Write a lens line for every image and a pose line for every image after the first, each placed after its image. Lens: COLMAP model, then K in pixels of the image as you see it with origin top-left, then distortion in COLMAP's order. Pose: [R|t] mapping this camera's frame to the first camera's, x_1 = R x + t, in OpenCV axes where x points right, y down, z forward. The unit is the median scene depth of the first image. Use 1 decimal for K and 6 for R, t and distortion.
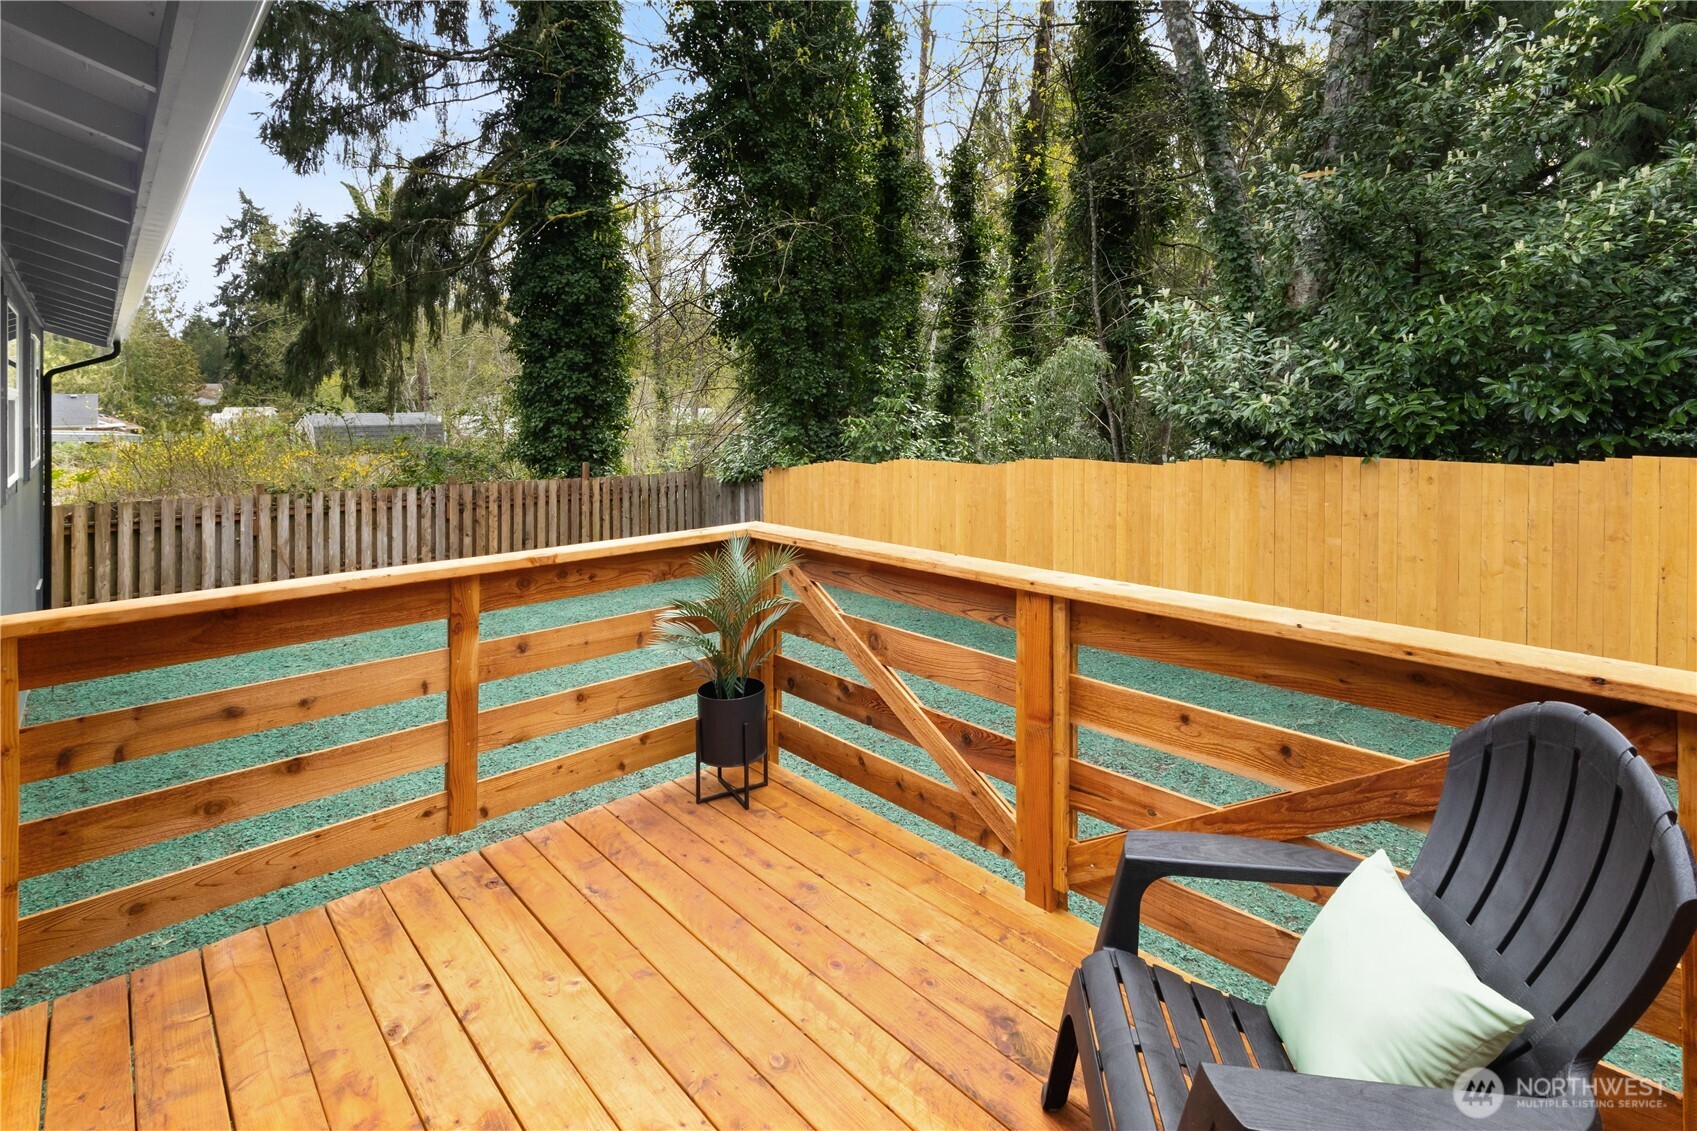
lens RADIAL K [[831.7, 0, 844.3], [0, 831.7, 401.0], [0, 0, 1]] dist [0.000127, -0.000234]
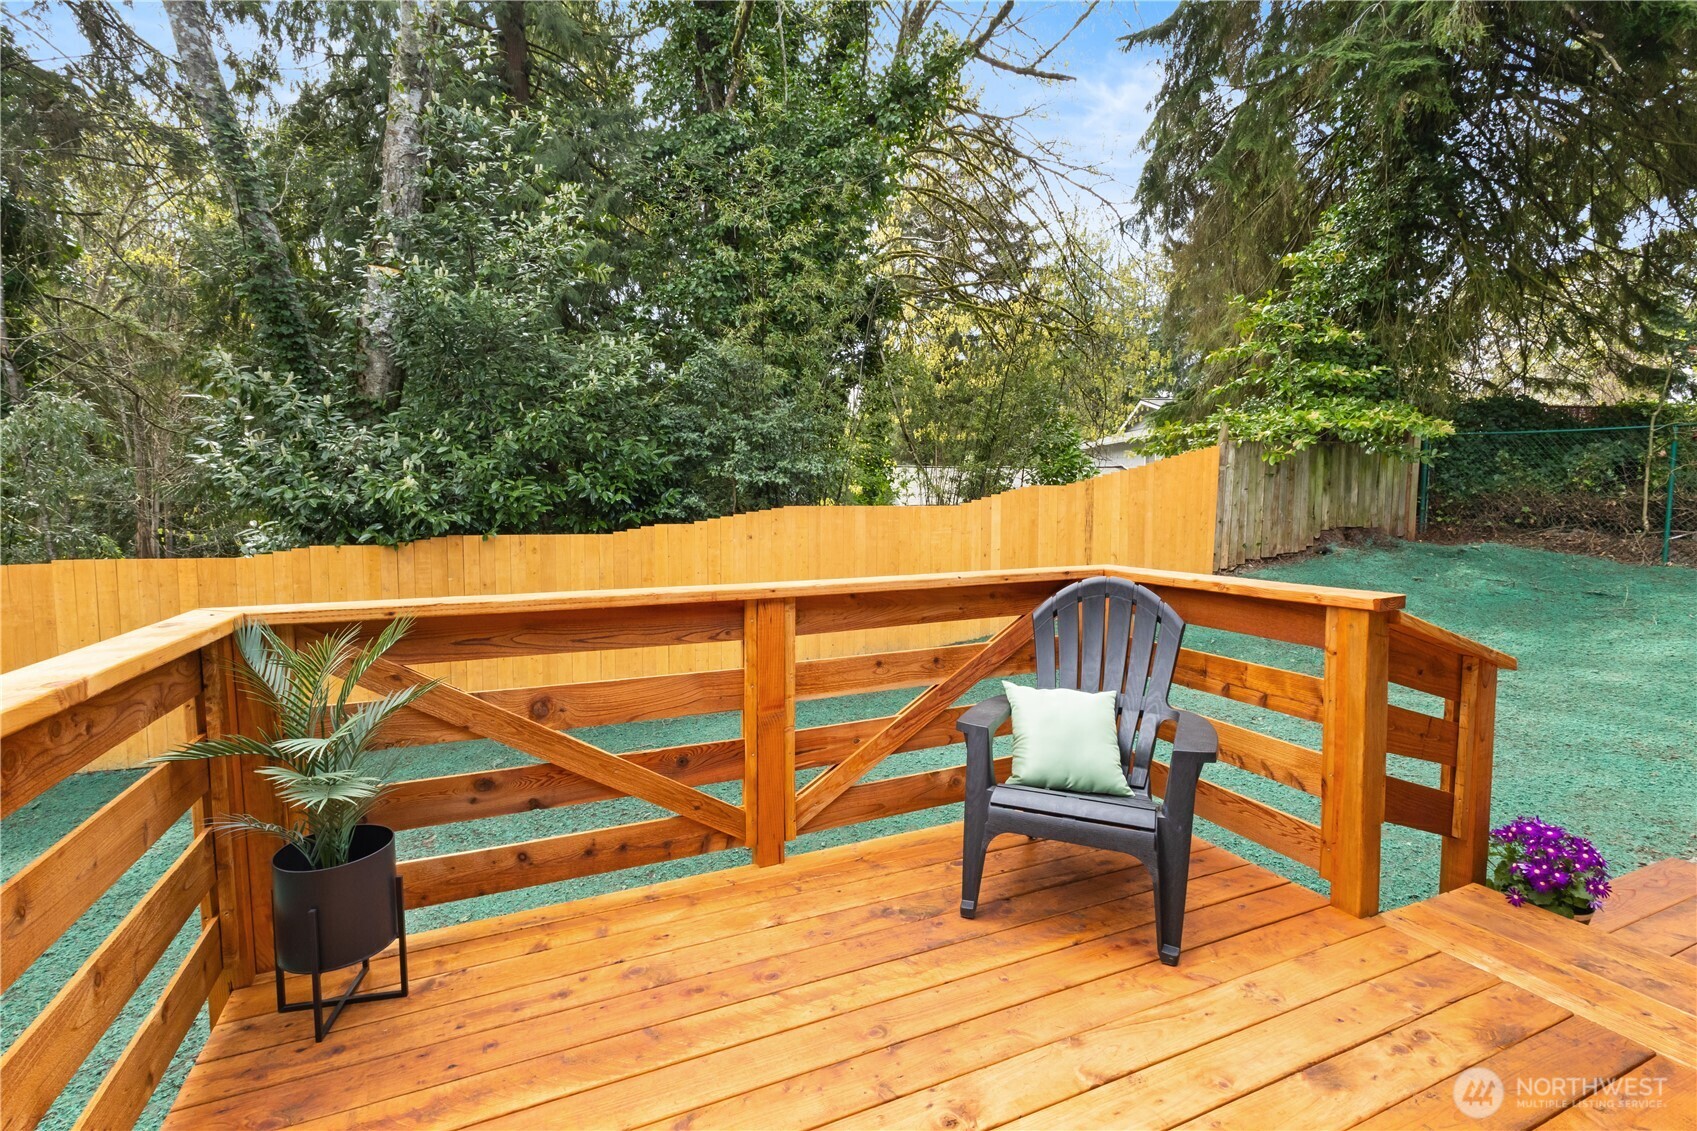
lens RADIAL K [[778.5, 0, 848.5], [0, 778.5, 565.5], [0, 0, 1]] dist [-0.002853, 0.000584]
pose [[0.298519, -0.062043, 0.952385, -0.613008], [-0.001145, 0.997861, 0.065364, 0.093773], [-0.954403, -0.020603, 0.297809, 0.474540]]
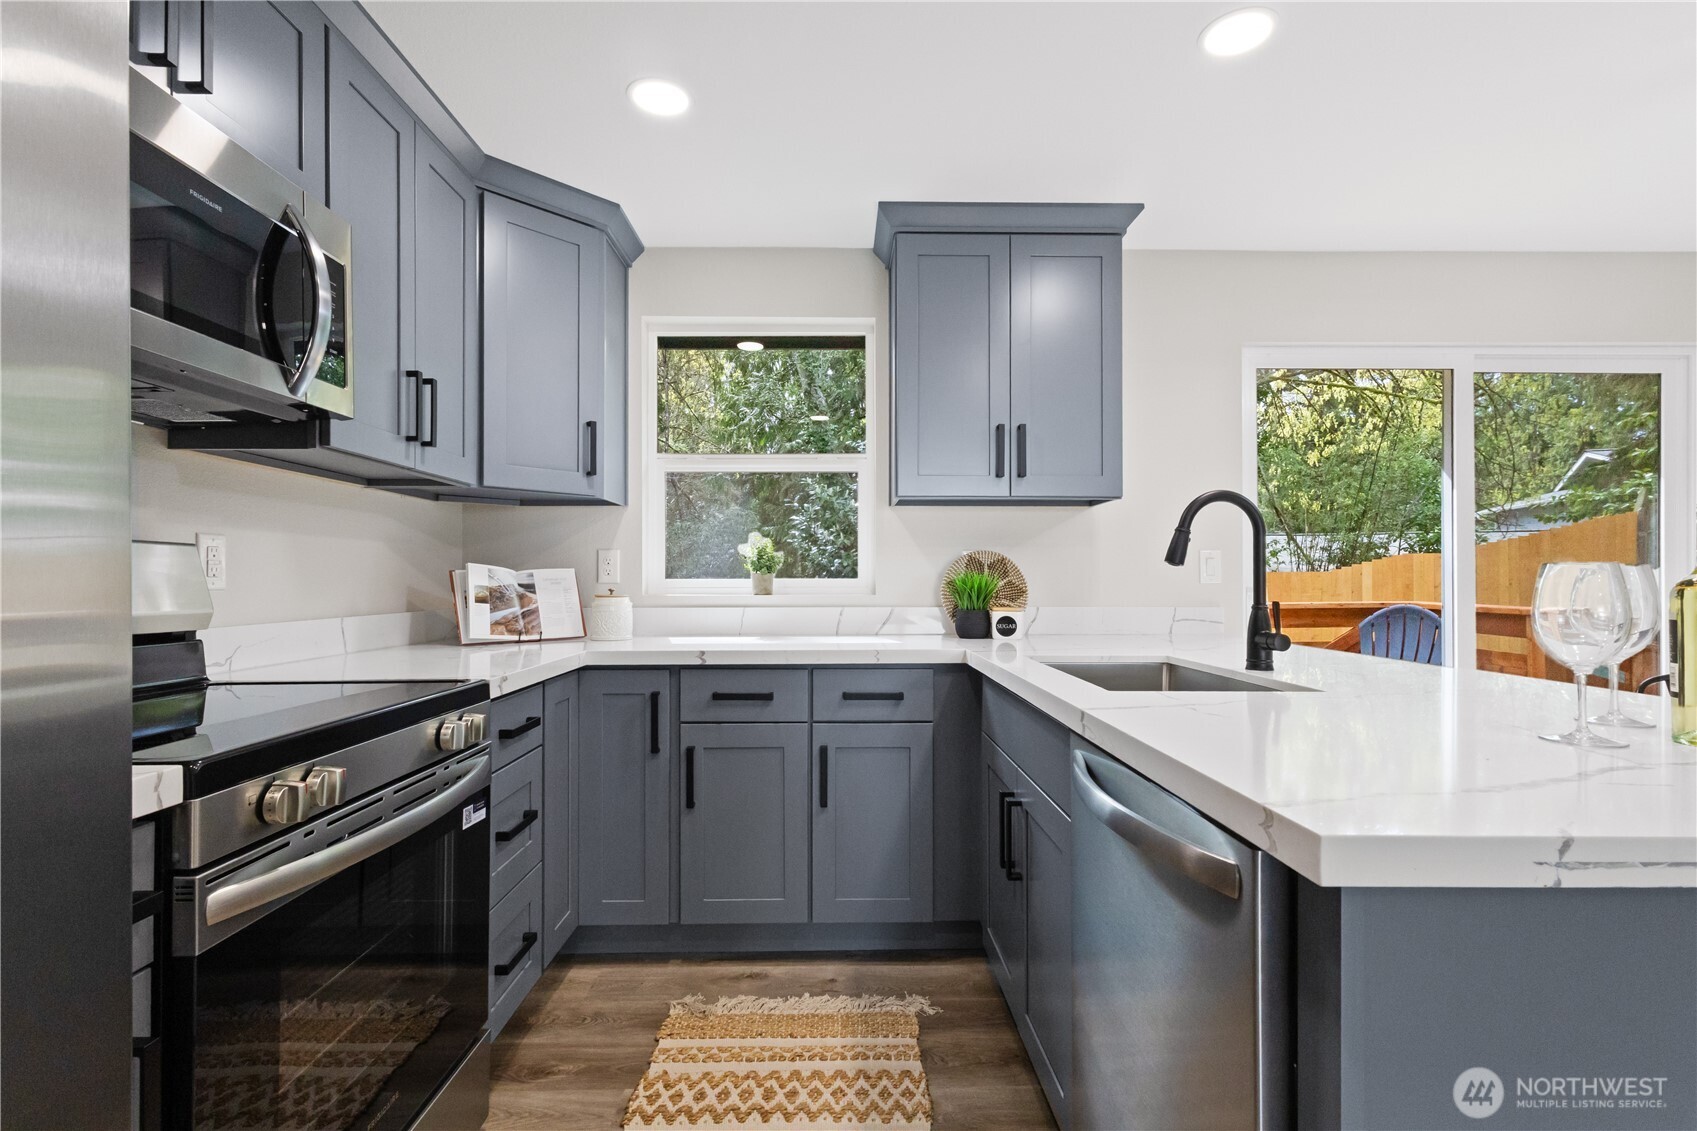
lens RADIAL K [[795.8, 0, 848.9], [0, 795.8, 578.8], [0, 0, 1]] dist [0.002647, 0.001051]
pose [[0.658428, 0.009276, 0.752586, -1.789010], [-0.007363, 0.999956, -0.005883, 0.131736], [-0.752608, -0.001667, 0.658467, 0.214658]]
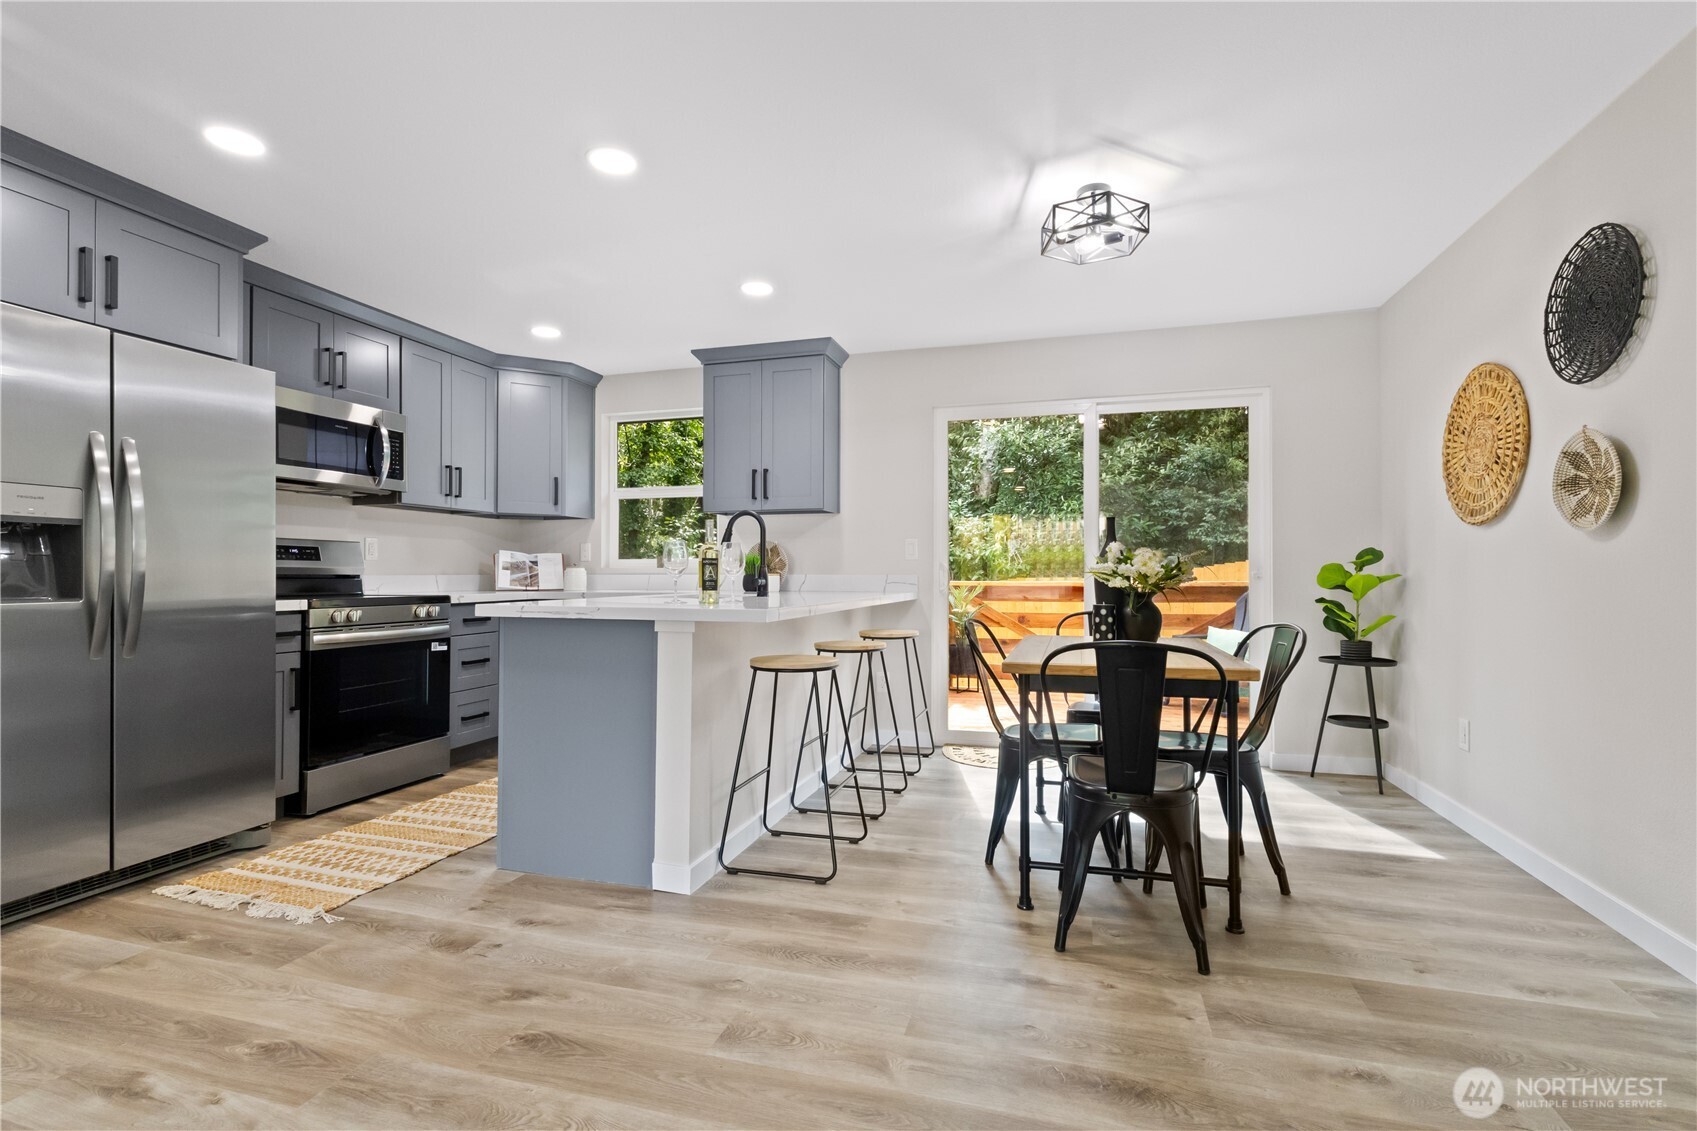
lens RADIAL K [[778.5, 0, 848.5], [0, 778.5, 565.5], [0, 0, 1]] dist [-0.002853, 0.000584]
pose [[0.853679, 0.014156, 0.520607, -1.647691], [-0.008542, 0.999877, -0.013180, 0.161819], [-0.520729, 0.006804, 0.853695, -0.742361]]
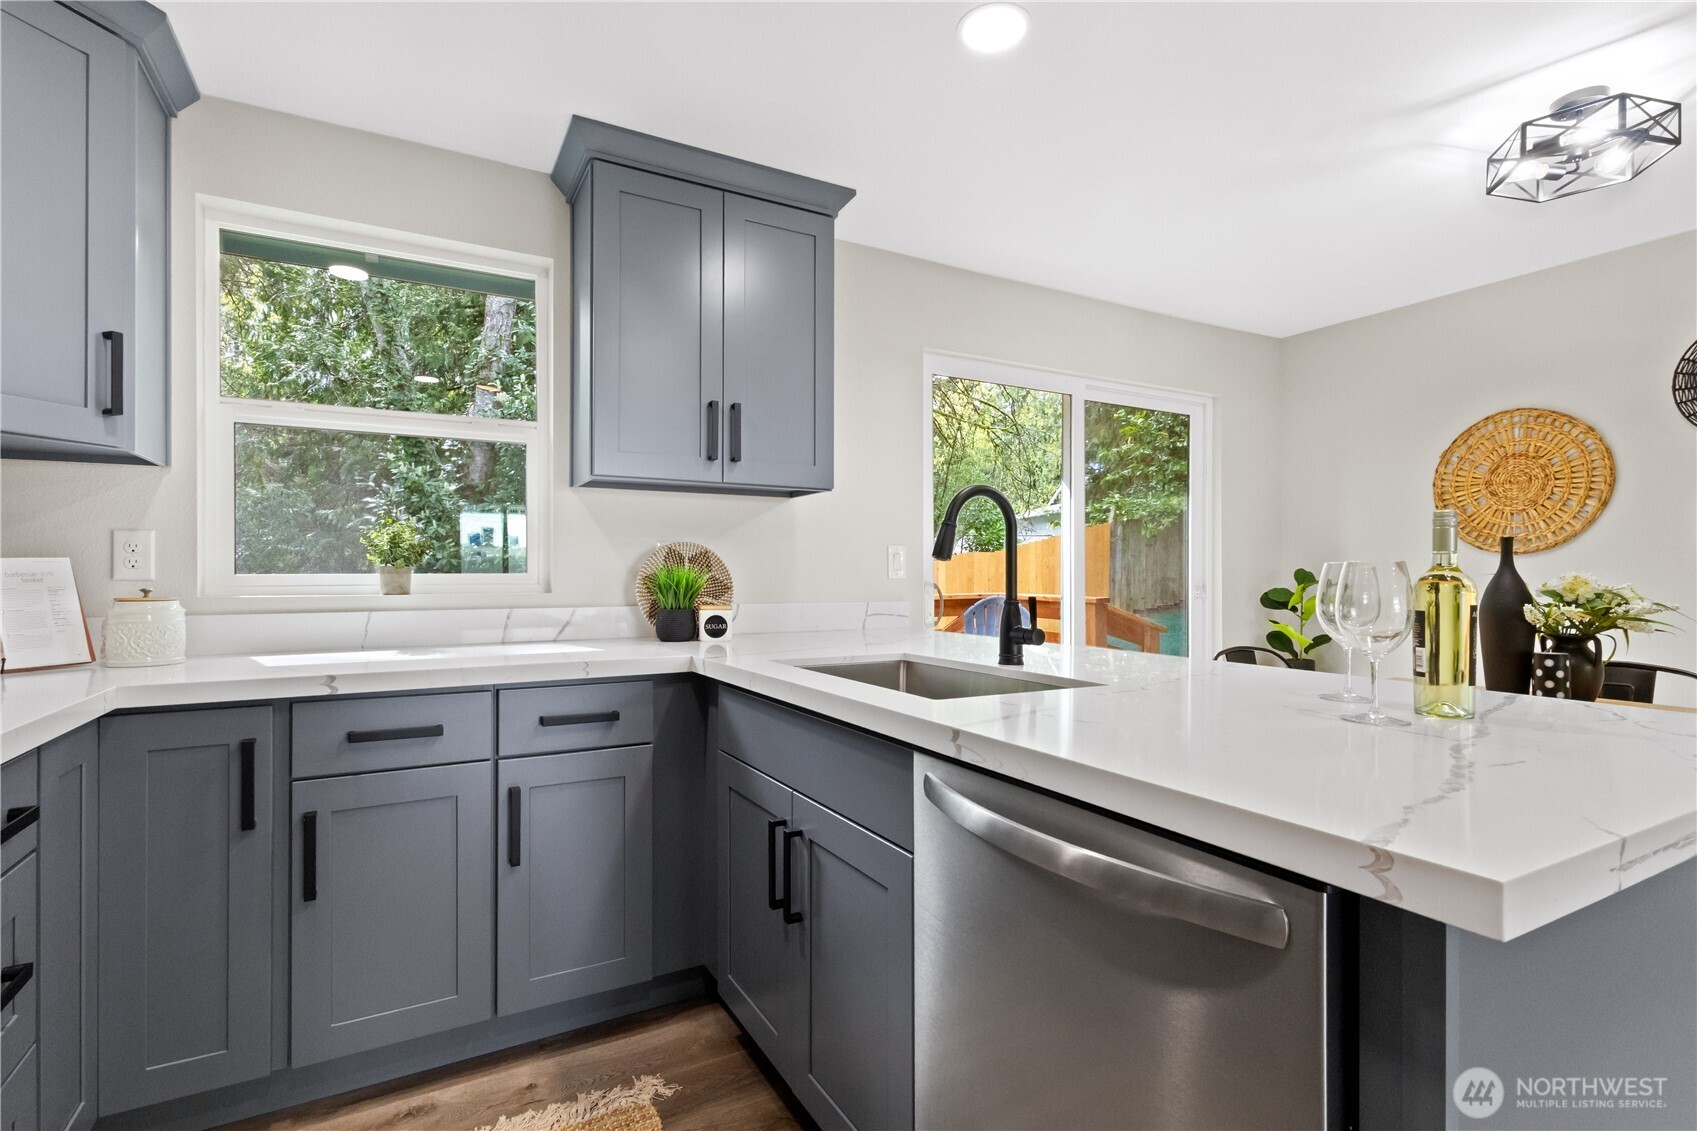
lens RADIAL K [[799.0, 0, 844.8], [0, 799.0, 574.2], [0, 0, 1]] dist [0.004813, 0.000520]
pose [[0.230816, 0.008211, 0.972963, -1.755813], [-0.004310, 0.999963, -0.007416, 0.131007], [-0.972988, -0.002482, 0.230842, 0.360241]]
